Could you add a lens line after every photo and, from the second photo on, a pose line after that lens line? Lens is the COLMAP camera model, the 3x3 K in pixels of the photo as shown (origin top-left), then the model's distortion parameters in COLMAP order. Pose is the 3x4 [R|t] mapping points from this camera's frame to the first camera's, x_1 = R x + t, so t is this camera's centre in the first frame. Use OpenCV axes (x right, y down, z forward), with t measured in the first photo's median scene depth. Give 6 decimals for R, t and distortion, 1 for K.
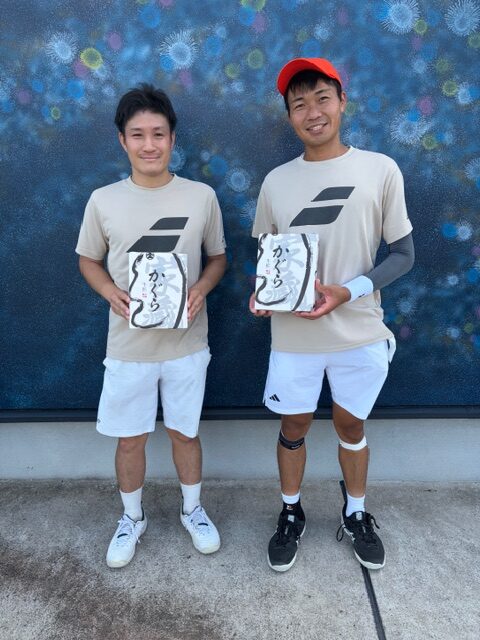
lens RADIAL K [[471.7, 0, 241.6], [0, 471.7, 323.1], [0, 0, 1]] dist [0.042265, -0.051137]
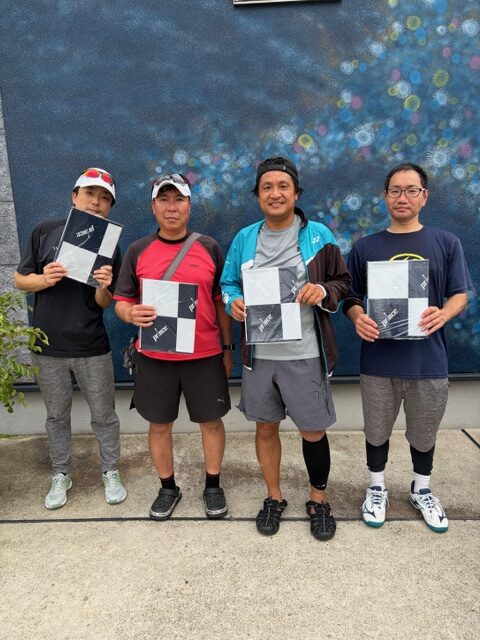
lens RADIAL K [[471.7, 0, 242.3], [0, 471.7, 320.6], [0, 0, 1]] dist [0.042265, -0.051137]
pose [[0.999940, -0.010949, 0.000831, -0.529782], [0.010978, 0.995412, -0.095055, 0.179210], [0.000214, 0.095058, 0.995472, -0.497090]]
